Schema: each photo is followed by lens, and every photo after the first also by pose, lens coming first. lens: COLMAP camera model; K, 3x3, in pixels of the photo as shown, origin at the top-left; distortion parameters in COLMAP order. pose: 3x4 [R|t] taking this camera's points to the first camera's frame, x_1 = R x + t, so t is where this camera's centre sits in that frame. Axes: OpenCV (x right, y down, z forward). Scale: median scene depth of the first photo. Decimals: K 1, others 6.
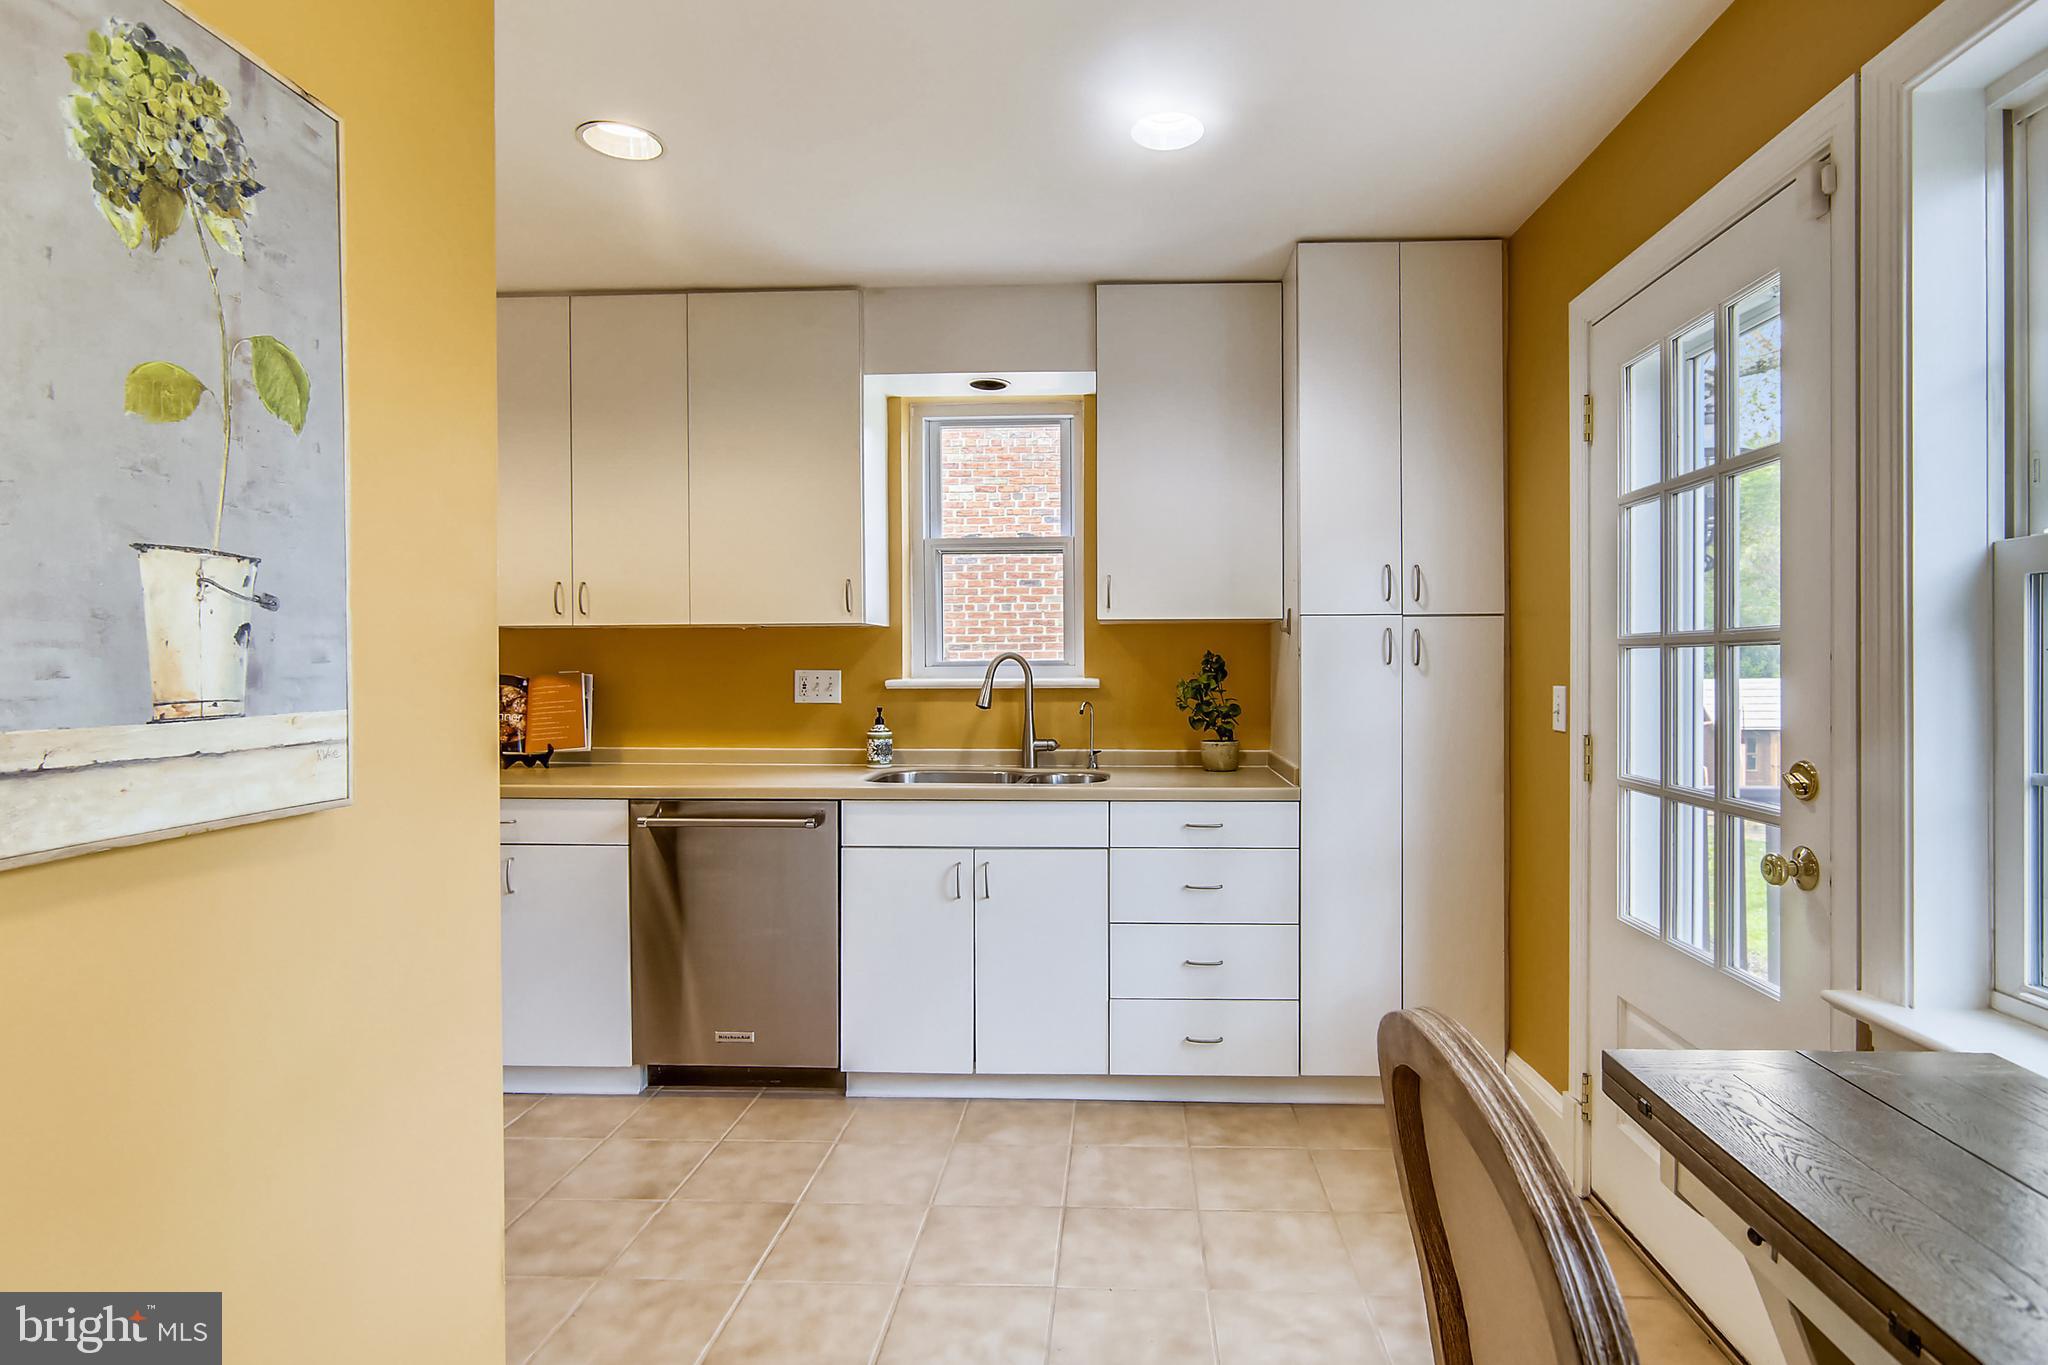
lens RADIAL K [[1002.8, 0, 1018.5], [0, 1002.8, 672.1], [0, 0, 1]] dist [0.000317, -0.000013]
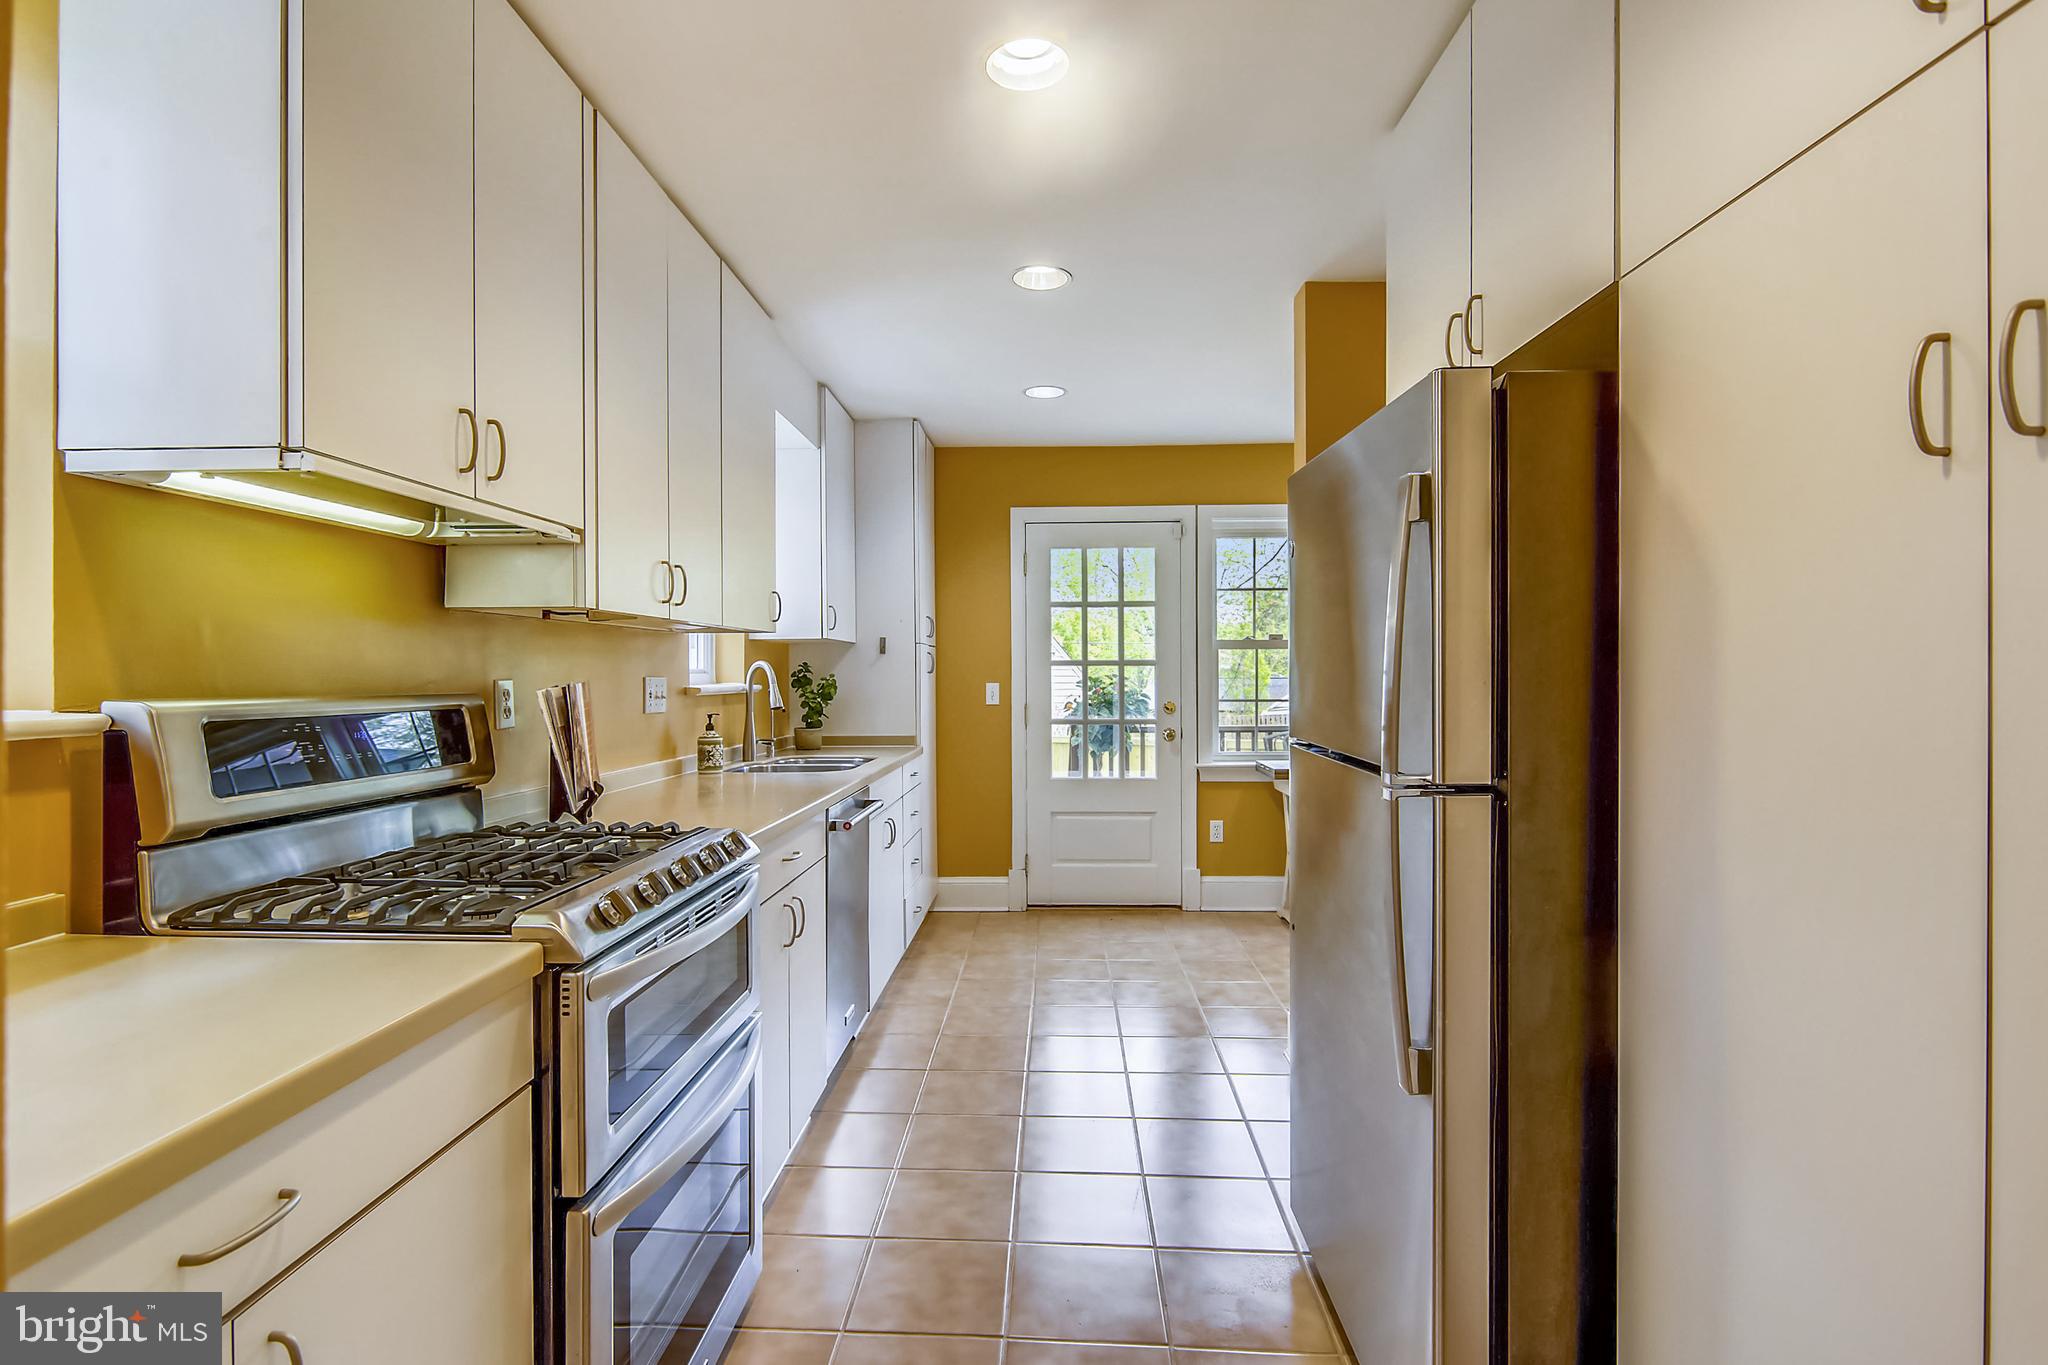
lens RADIAL K [[1002.8, 0, 1018.5], [0, 1002.8, 672.1], [0, 0, 1]] dist [0.000317, -0.000013]
pose [[0.007119, 0.005691, 0.999958, -1.573467], [0.011759, 0.999914, -0.005774, 0.003767], [-0.999906, 0.011799, 0.007052, 0.929913]]
